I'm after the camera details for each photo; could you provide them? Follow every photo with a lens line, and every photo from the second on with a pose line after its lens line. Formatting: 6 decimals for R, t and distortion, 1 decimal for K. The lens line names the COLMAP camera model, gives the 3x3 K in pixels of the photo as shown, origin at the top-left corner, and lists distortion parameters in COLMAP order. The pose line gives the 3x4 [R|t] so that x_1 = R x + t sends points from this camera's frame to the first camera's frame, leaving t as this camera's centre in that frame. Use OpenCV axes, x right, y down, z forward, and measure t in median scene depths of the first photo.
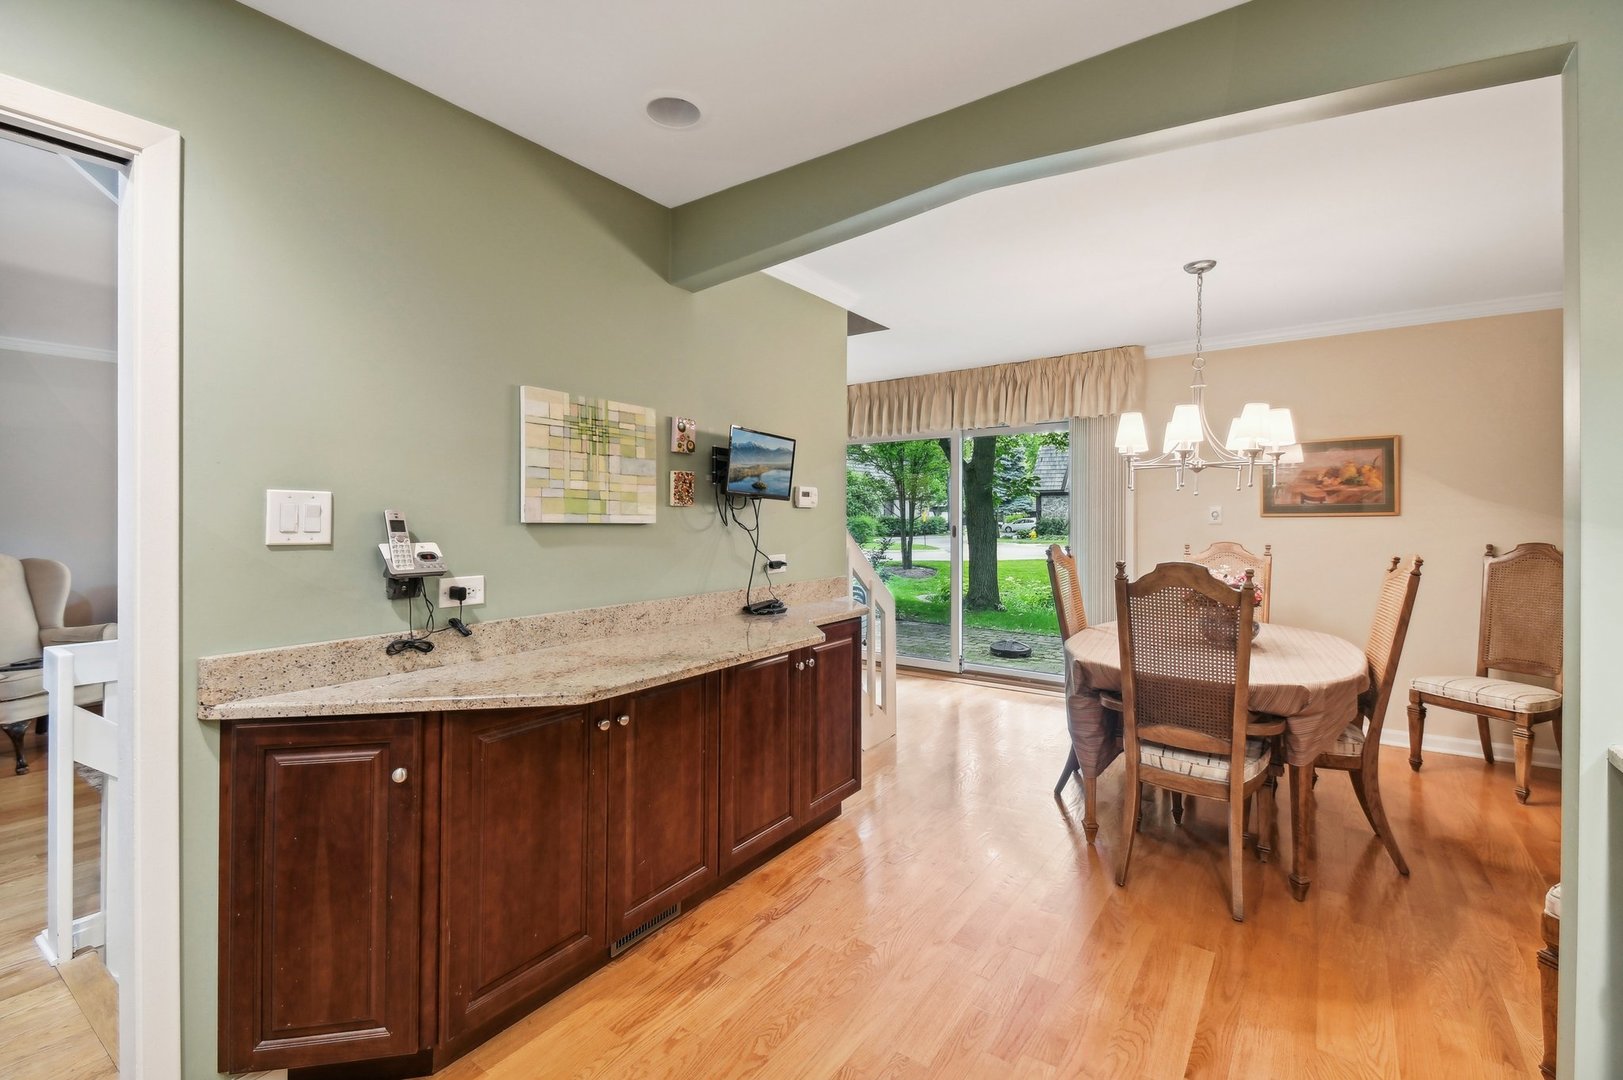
lens RADIAL K [[713.6, 0, 804.8], [0, 713.6, 512.0], [0, 0, 1]] dist [0.000079, -0.000063]
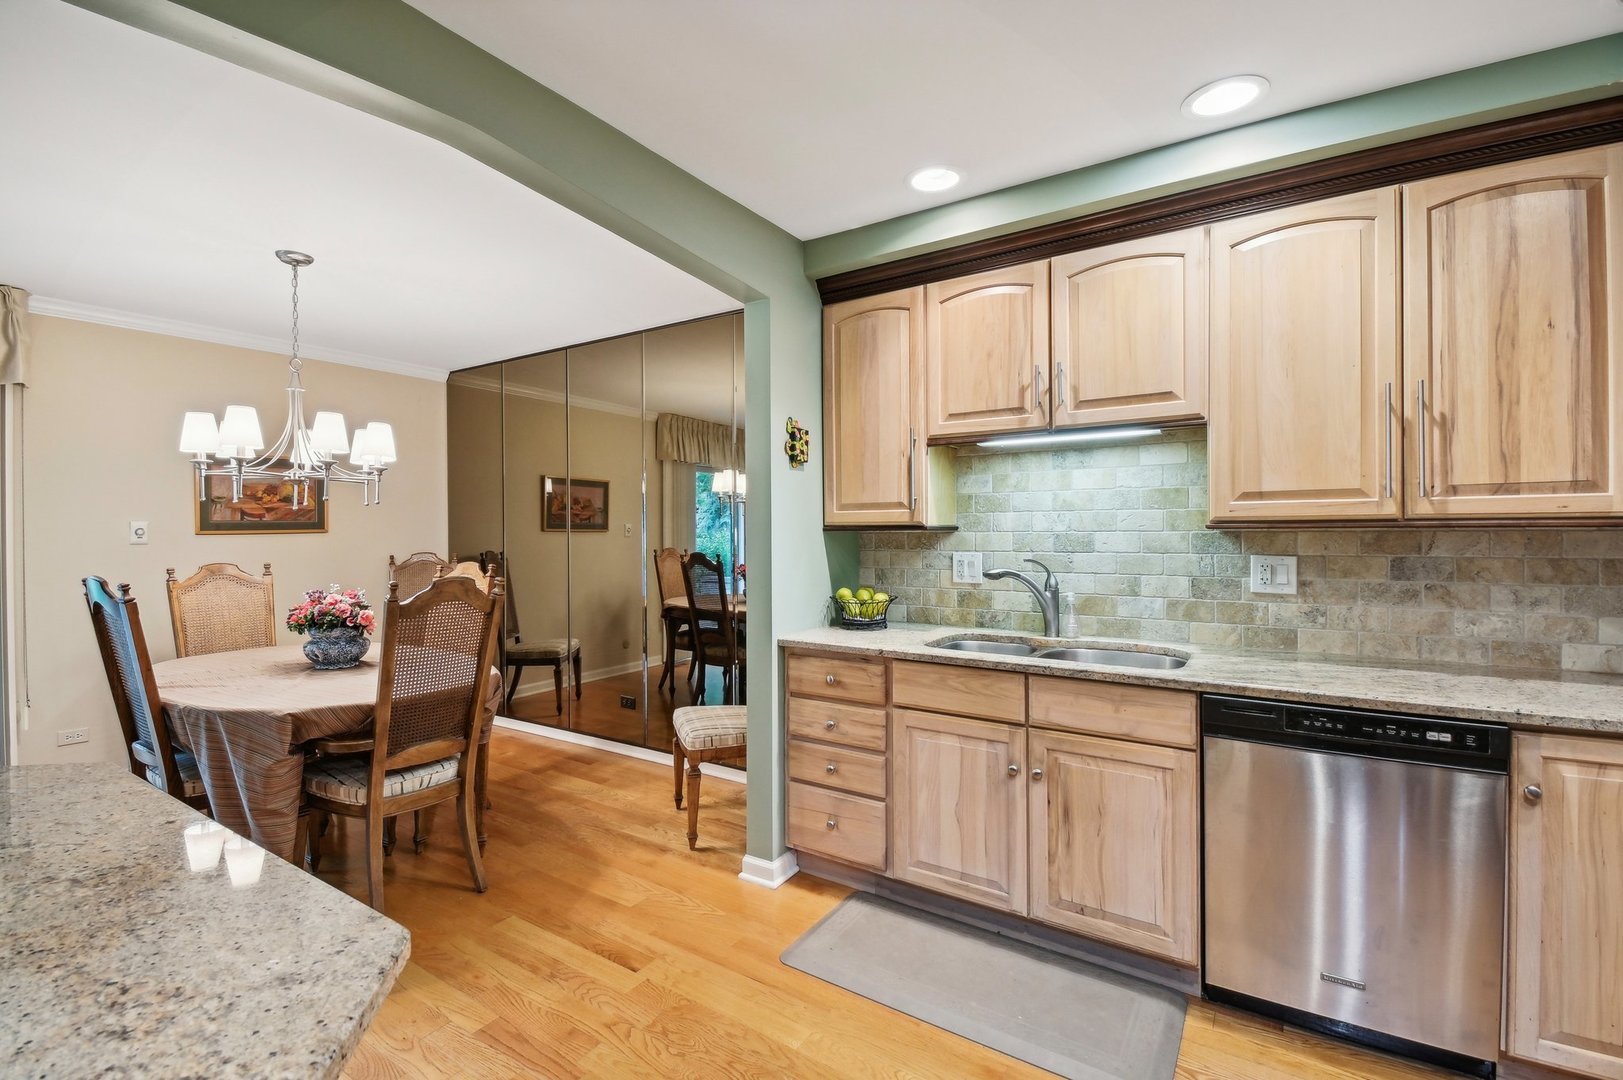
lens RADIAL K [[718.6, 0, 817.9], [0, 718.6, 532.2], [0, 0, 1]] dist [0.022351, -0.020653]
pose [[-0.061555, -0.003138, 0.998099, -0.508750], [0.000534, 0.999995, 0.003177, 0.002554], [-0.998104, 0.000729, -0.061553, 0.495812]]
